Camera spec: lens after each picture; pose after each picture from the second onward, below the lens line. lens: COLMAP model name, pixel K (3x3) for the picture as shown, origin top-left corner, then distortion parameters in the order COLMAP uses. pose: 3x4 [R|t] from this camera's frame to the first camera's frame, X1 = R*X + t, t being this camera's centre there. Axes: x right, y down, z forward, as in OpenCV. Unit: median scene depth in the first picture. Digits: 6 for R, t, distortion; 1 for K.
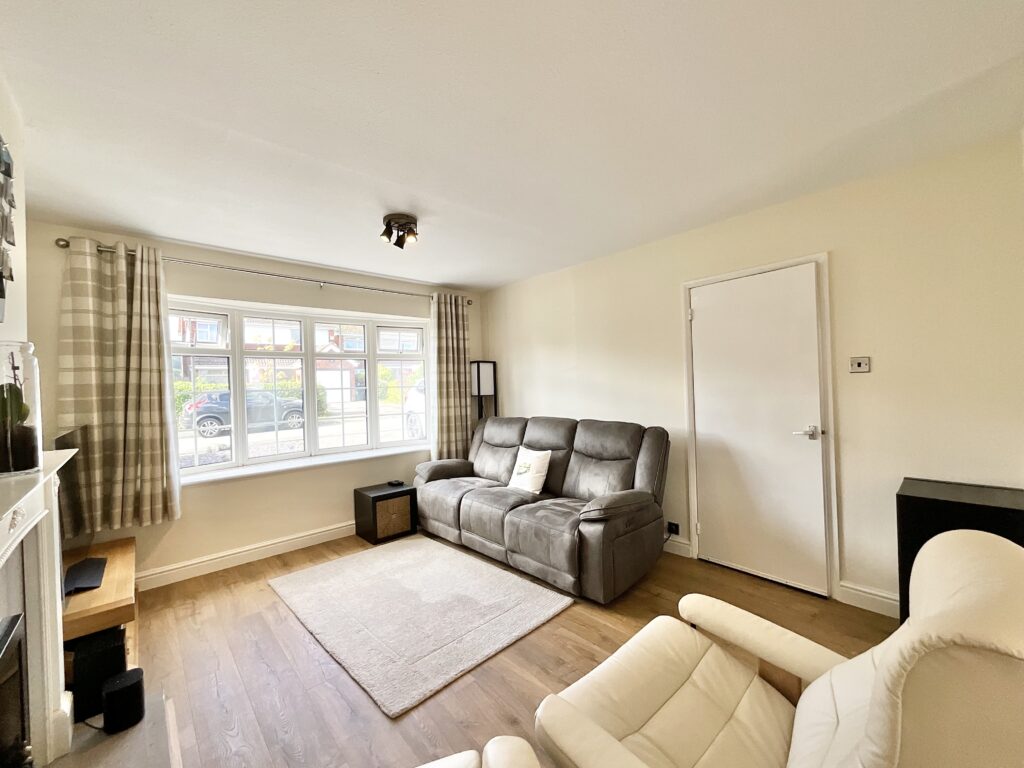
lens RADIAL K [[413.8, 0, 512.0], [0, 413.8, 384.0], [0, 0, 1]] dist [-0.007214, 0.000363]
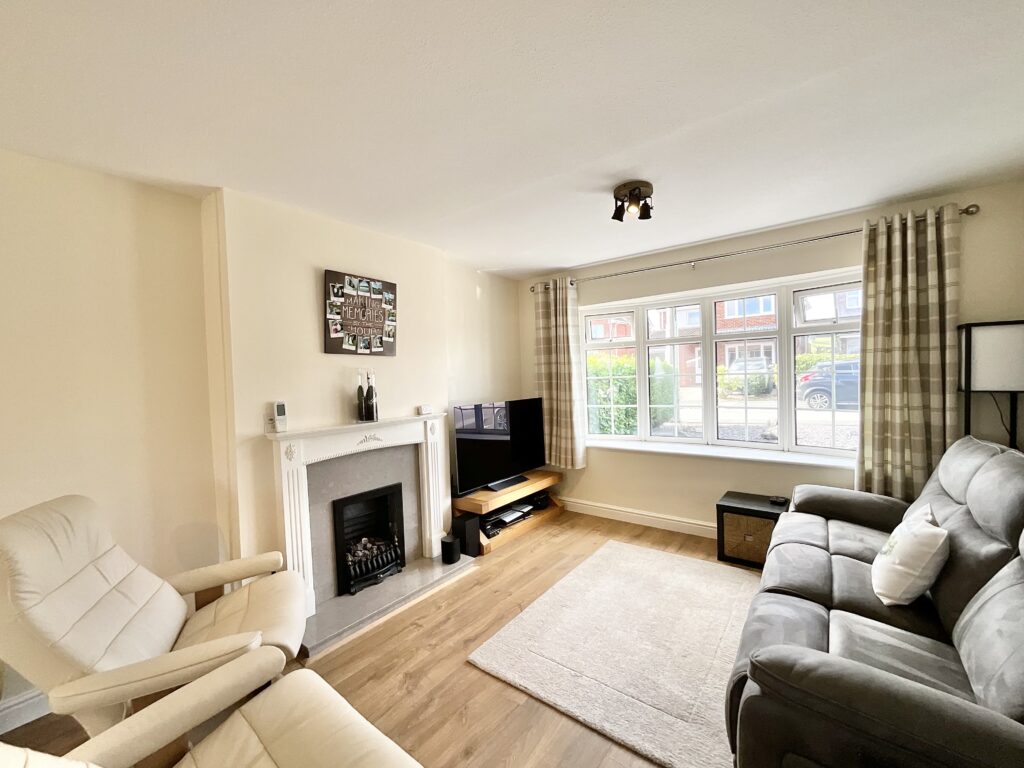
lens RADIAL K [[413.8, 0, 512.0], [0, 413.8, 384.0], [0, 0, 1]] dist [-0.007214, 0.000363]
pose [[0.166382, 0.043964, -0.985081, 0.425533], [0.030775, 0.998287, 0.049751, -0.031000], [0.985581, -0.038593, 0.164744, 0.454957]]
